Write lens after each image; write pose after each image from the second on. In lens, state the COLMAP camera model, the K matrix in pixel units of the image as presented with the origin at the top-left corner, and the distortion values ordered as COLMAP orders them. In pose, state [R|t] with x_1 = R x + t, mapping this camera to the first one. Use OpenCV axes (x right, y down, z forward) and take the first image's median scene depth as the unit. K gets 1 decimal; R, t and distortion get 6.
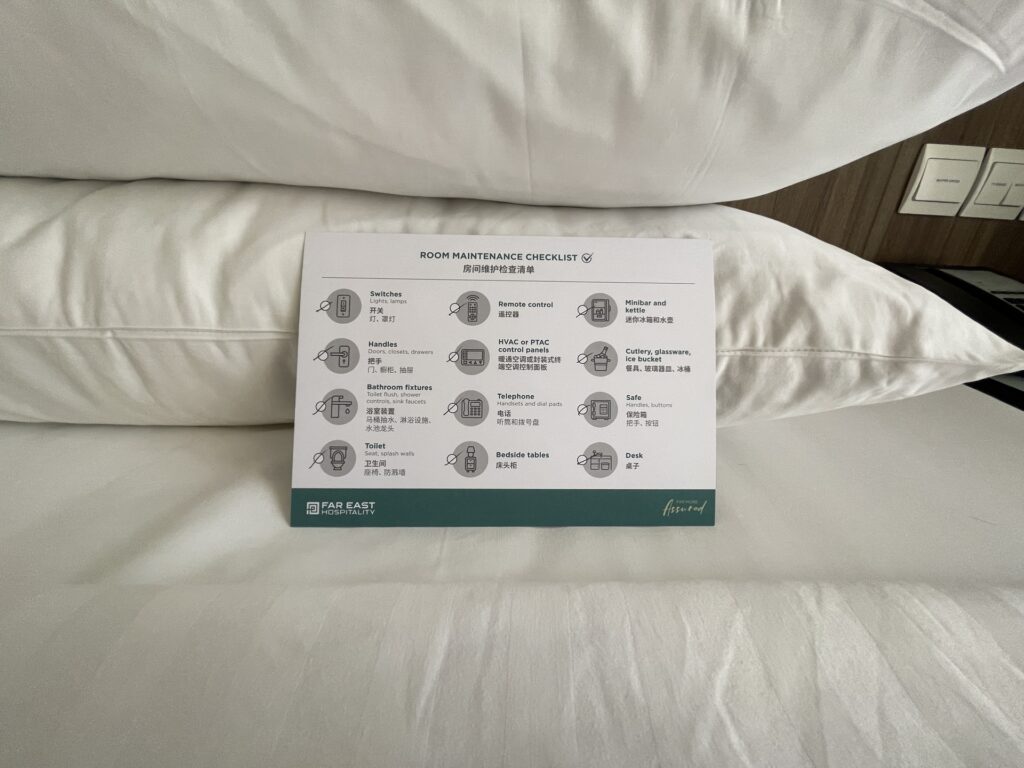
lens RADIAL K [[414.2, 0, 513.1], [0, 414.2, 383.6], [0, 0, 1]] dist [-0.007259, 0.003423]
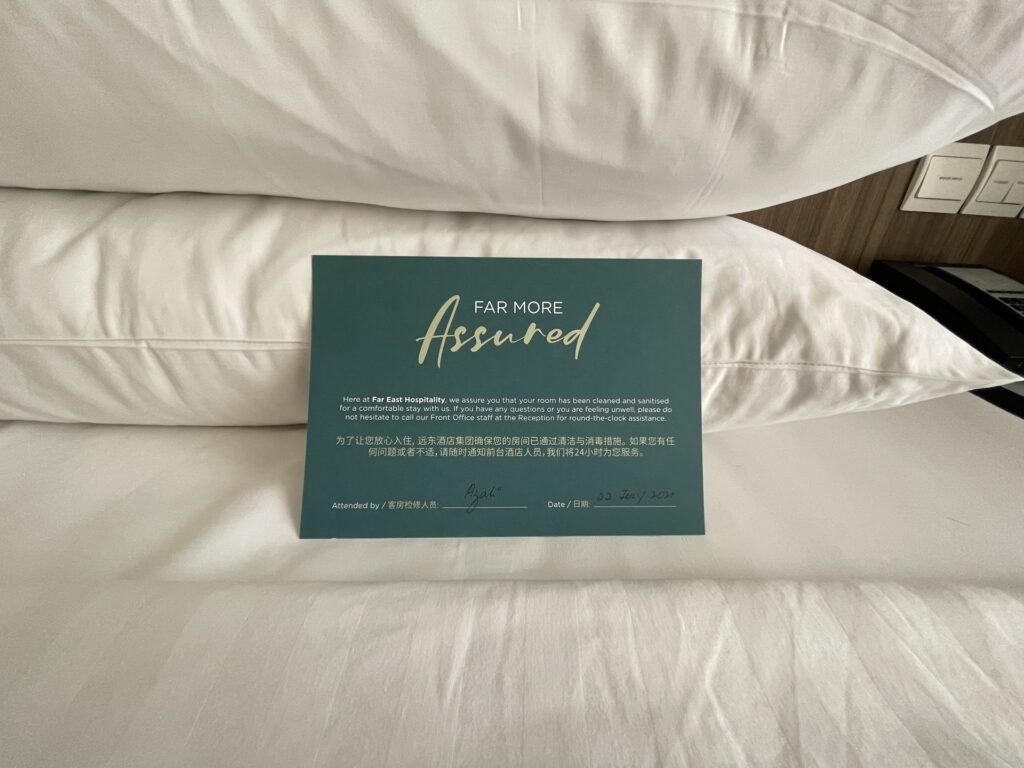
lens RADIAL K [[414.2, 0, 513.1], [0, 414.2, 383.6], [0, 0, 1]] dist [-0.007259, 0.003423]
pose [[0.999990, 0.004364, -0.000410, -0.035976], [-0.004342, 0.999051, 0.043350, -0.089223], [0.000599, -0.043348, 0.999060, -0.084169]]
